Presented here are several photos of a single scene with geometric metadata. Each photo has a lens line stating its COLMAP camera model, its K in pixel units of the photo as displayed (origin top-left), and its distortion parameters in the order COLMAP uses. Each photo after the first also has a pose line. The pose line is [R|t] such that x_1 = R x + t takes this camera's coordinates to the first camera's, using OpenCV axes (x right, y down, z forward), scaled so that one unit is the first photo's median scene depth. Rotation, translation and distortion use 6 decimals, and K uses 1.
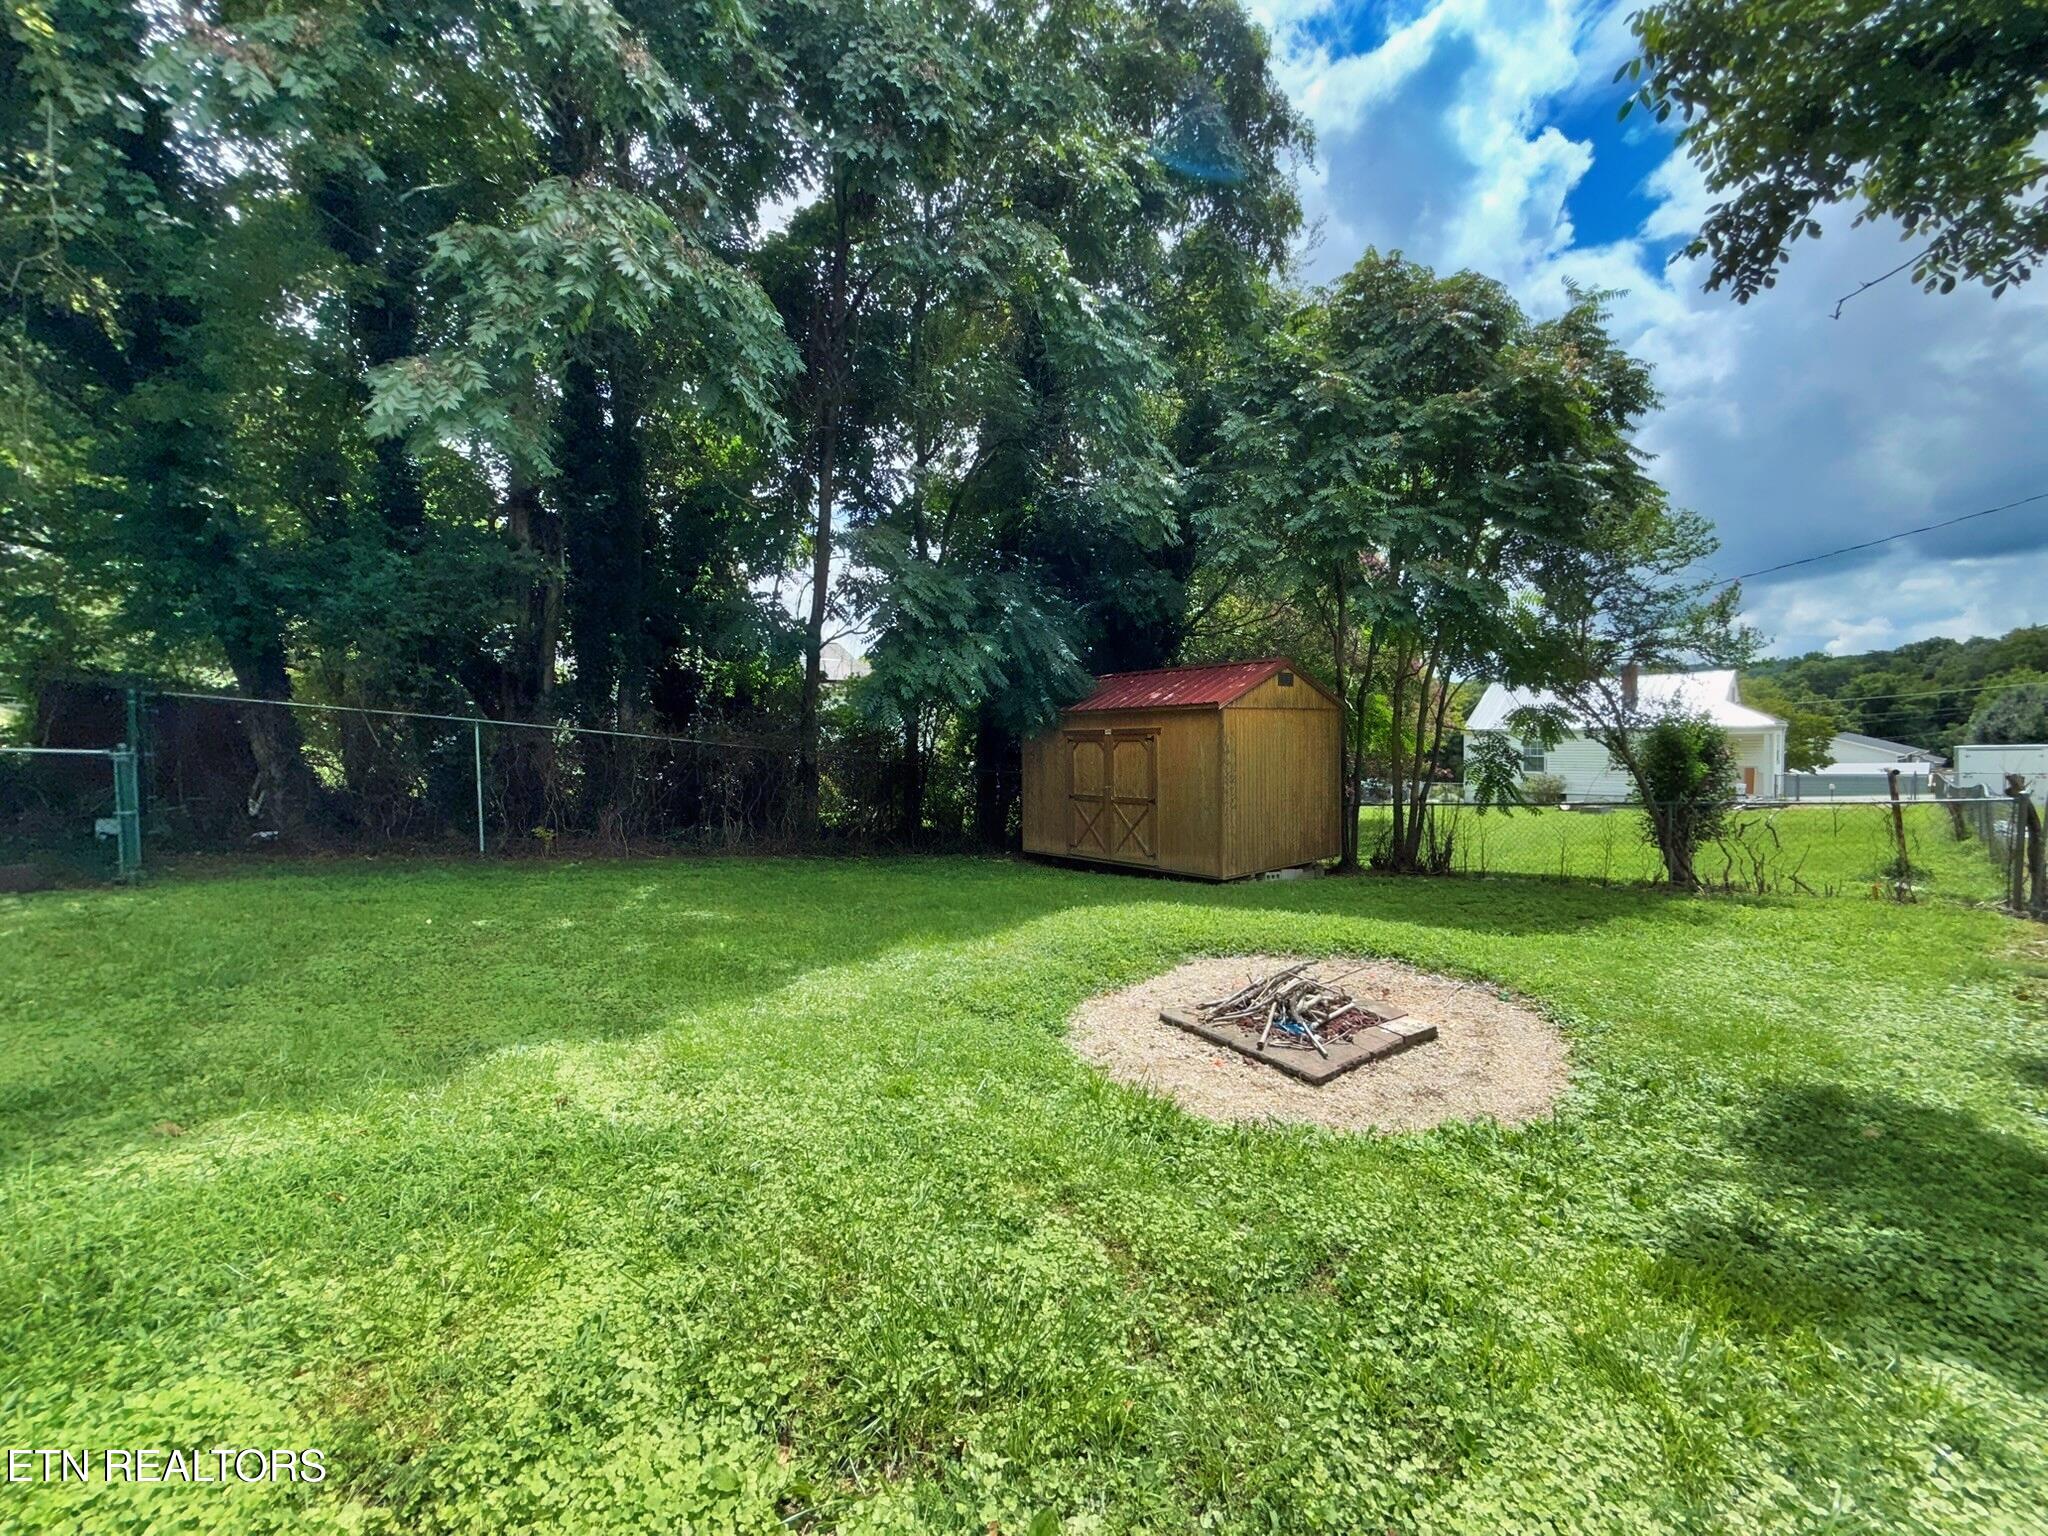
lens RADIAL K [[817.7, 0, 1017.3], [0, 817.7, 765.4], [0, 0, 1]] dist [0.000483, -0.000018]
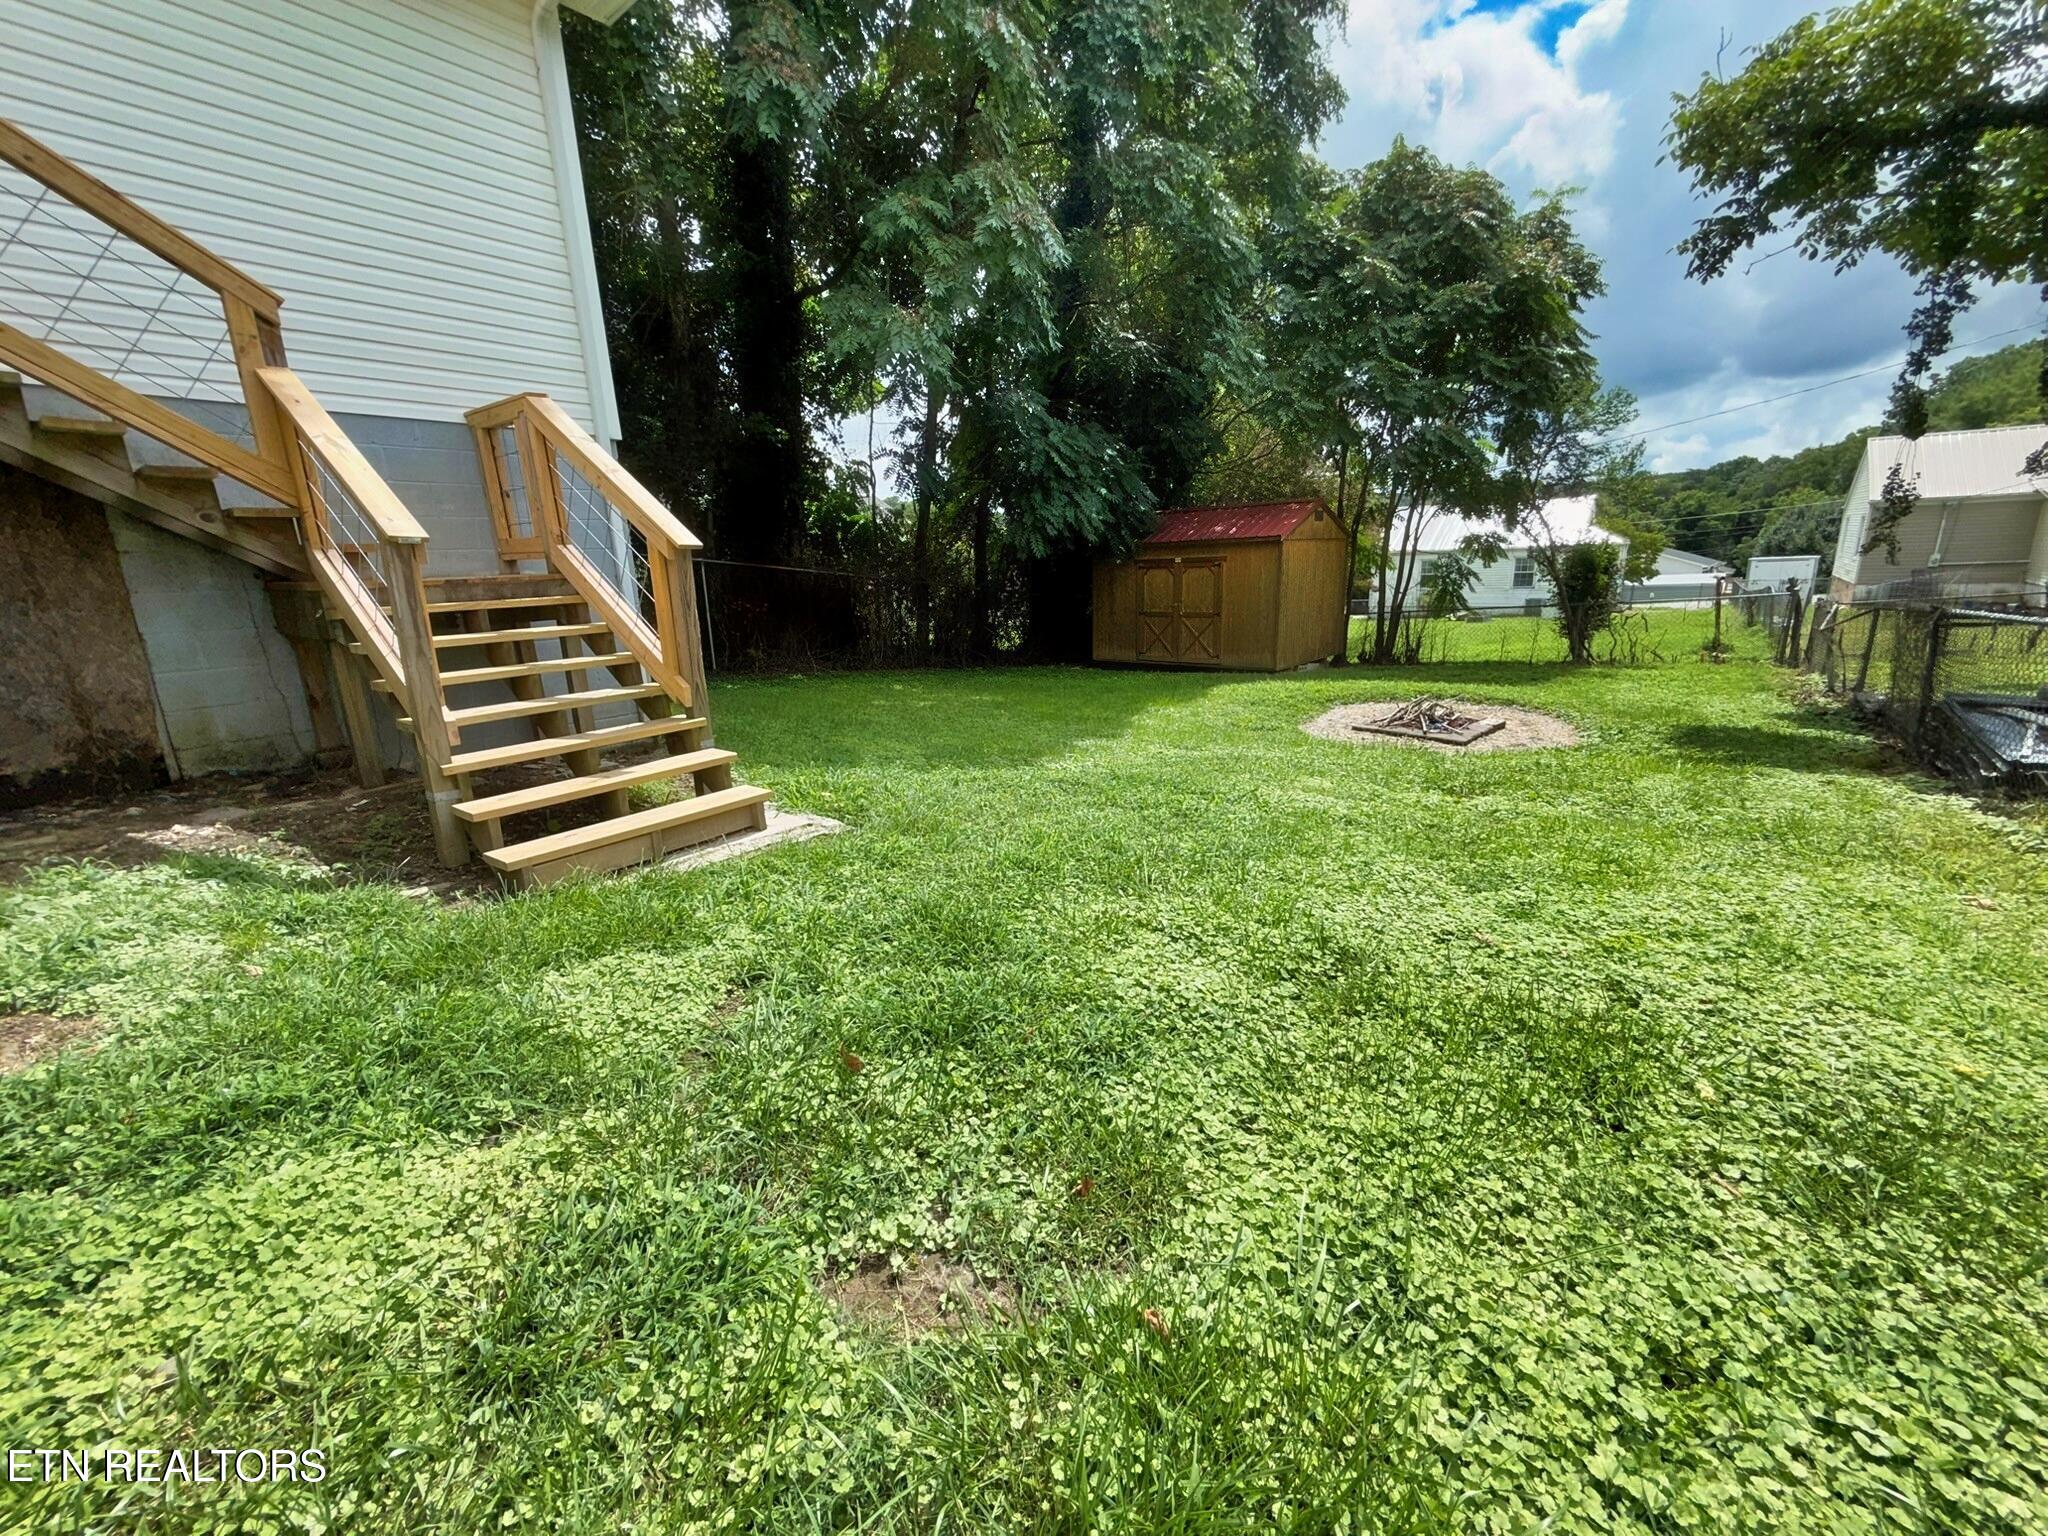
lens RADIAL K [[817.7, 0, 1017.3], [0, 817.7, 765.4], [0, 0, 1]] dist [0.000483, -0.000018]
pose [[0.989479, -0.052558, 0.134796, -0.334678], [0.023919, 0.978288, 0.205866, 0.003584], [-0.142689, -0.200476, 0.969252, -0.263032]]
